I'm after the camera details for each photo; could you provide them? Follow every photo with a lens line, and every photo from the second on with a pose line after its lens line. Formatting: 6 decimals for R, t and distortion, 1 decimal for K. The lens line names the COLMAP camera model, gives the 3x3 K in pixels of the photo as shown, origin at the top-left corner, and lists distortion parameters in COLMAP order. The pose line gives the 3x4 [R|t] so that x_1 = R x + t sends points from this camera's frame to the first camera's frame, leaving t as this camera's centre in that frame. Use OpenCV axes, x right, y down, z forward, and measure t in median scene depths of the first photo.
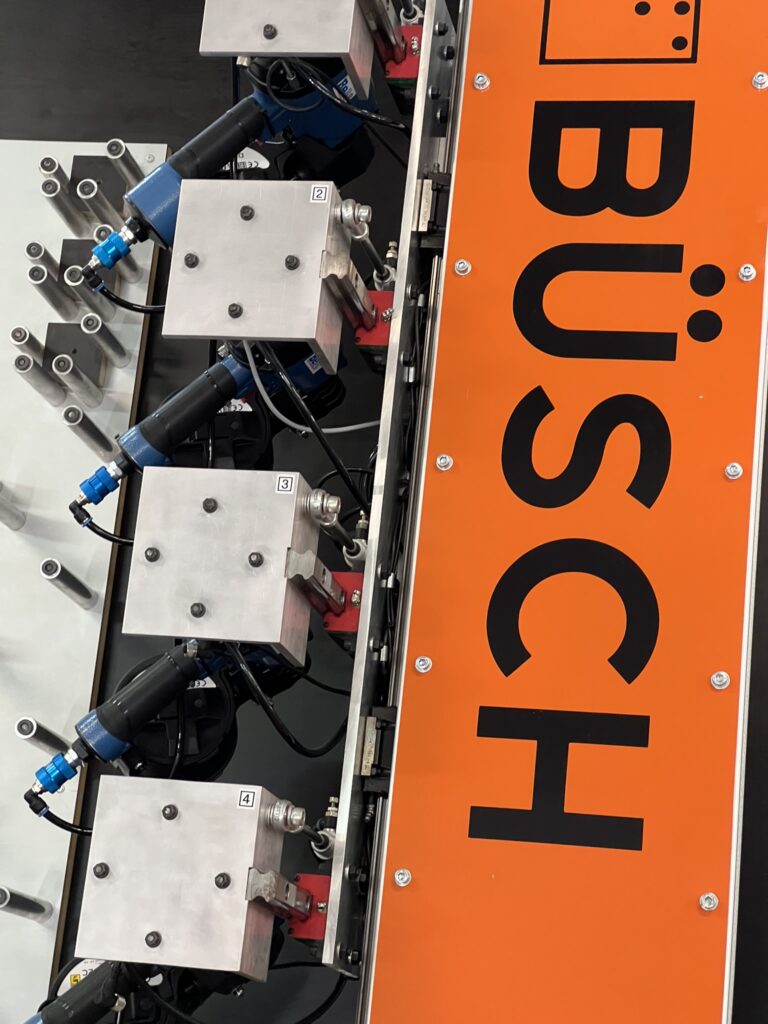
lens RADIAL K [[2393.3, 0, 351.4], [0, 2393.3, 505.9], [0, 0, 1]] dist [0.155436, 0.000000]
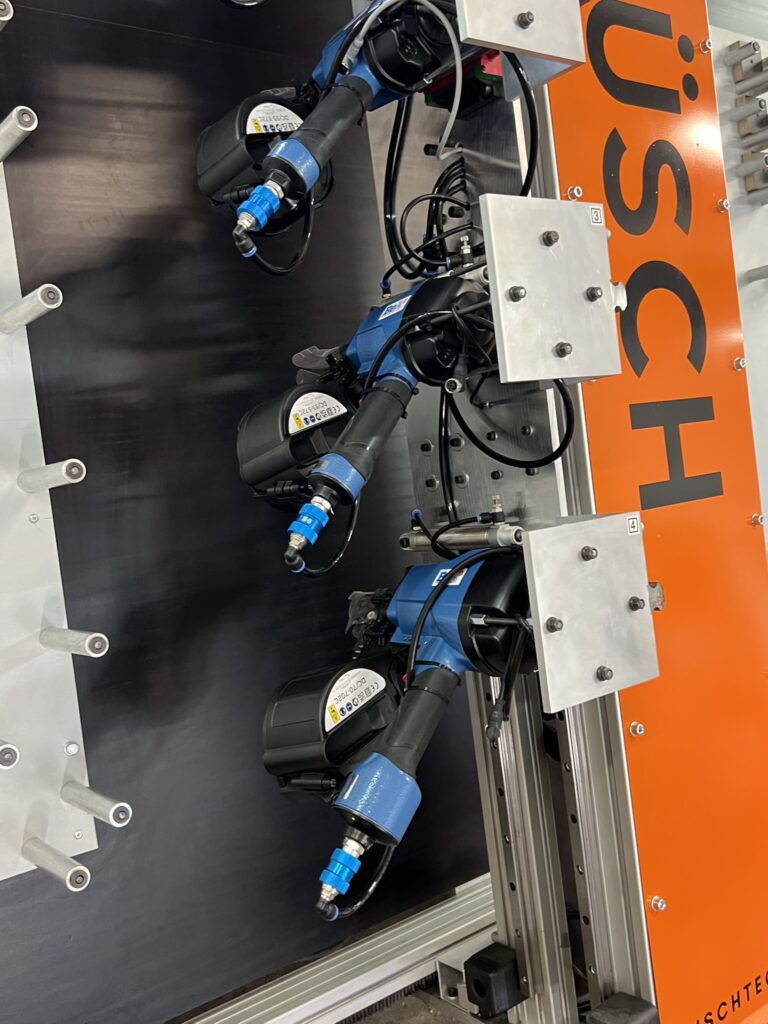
lens RADIAL K [[1020.6, 0, 402.3], [0, 1020.6, 515.5], [0, 0, 1]] dist [0.048136, 0.000000]
pose [[0.619273, -0.214056, 0.755434, -0.419604], [-0.015889, 0.958508, 0.284624, -0.009420], [-0.785015, -0.188263, 0.590176, 0.756835]]
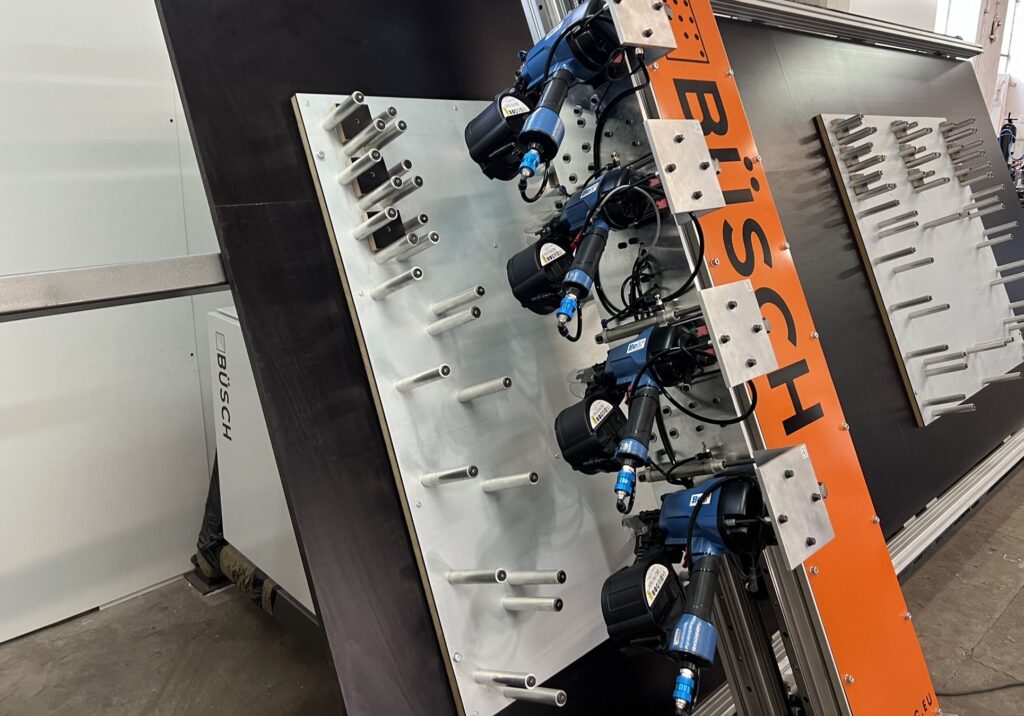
lens RADIAL K [[828.4, 0, 533.5], [0, 828.4, 302.8], [0, 0, 1]] dist [0.069183, -0.075883]
pose [[0.512746, -0.191447, 0.836923, -0.632121], [0.118576, 0.981270, 0.151820, -0.109728], [-0.850312, 0.021394, 0.525844, 0.776138]]
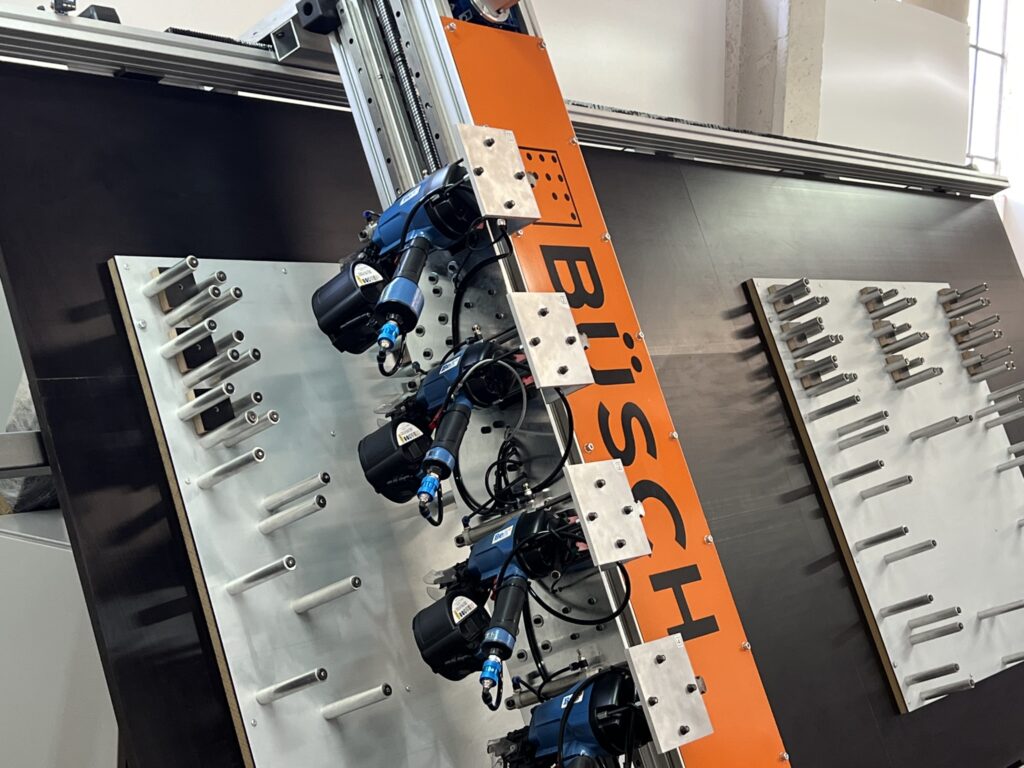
lens RADIAL K [[1687.8, 0, 504.3], [0, 1687.8, 383.9], [0, 0, 1]] dist [0.206244, 0.000000]
pose [[0.405999, -0.065109, 0.911551, -1.144679], [0.109364, 0.993752, 0.022270, -0.101720], [-0.907306, 0.090649, 0.410583, 0.544010]]
